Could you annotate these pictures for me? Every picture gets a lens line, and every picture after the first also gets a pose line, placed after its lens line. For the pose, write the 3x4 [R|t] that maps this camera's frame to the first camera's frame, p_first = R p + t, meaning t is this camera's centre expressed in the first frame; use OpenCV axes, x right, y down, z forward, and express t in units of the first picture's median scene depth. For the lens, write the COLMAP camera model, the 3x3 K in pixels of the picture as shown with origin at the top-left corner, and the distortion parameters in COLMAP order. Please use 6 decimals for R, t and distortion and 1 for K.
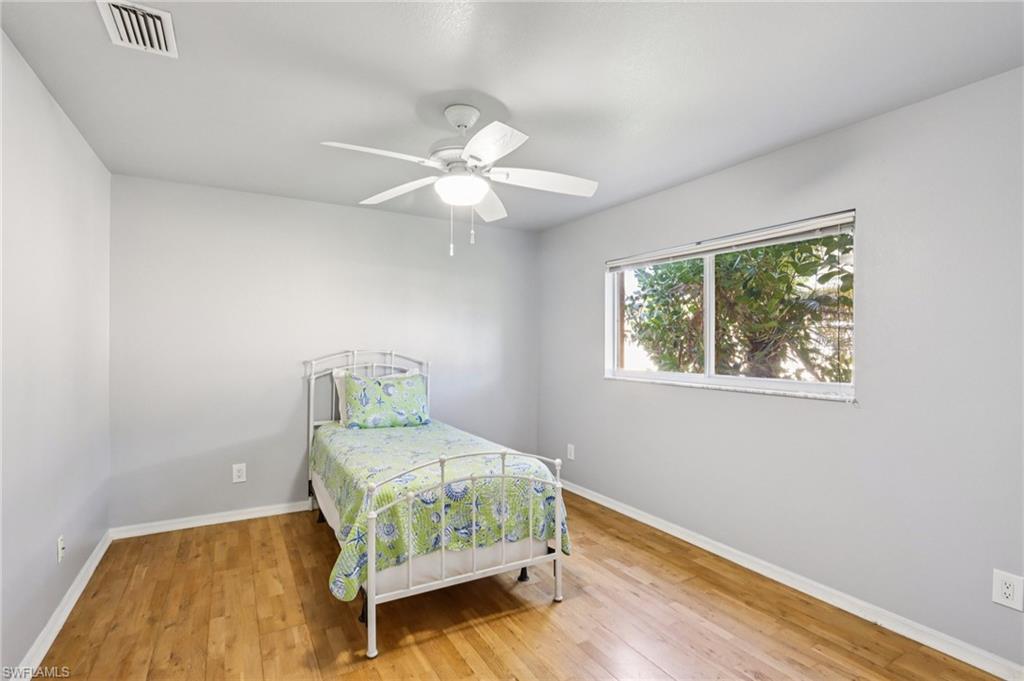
lens RADIAL K [[481.3, 0, 506.1], [0, 481.3, 338.7], [0, 0, 1]] dist [-0.000974, 0.000154]
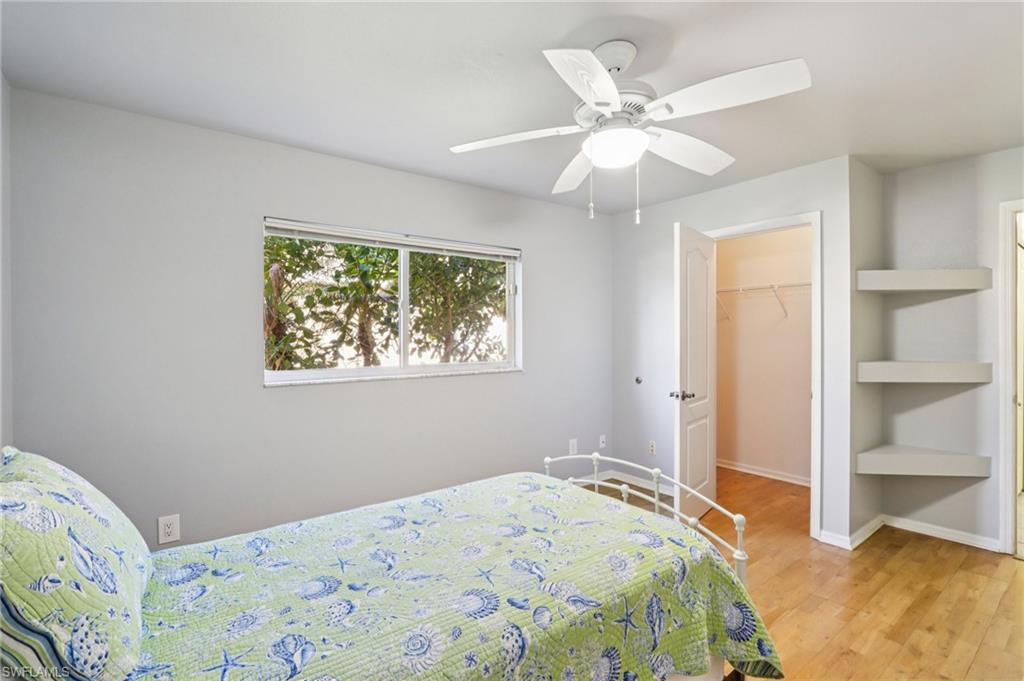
lens RADIAL K [[481.3, 0, 506.1], [0, 481.3, 338.7], [0, 0, 1]] dist [-0.000974, 0.000154]
pose [[-0.087235, -0.007882, 0.996157, -0.678242], [-0.004350, 0.999962, 0.007531, 0.010435], [-0.996178, -0.003676, -0.087266, 0.936264]]
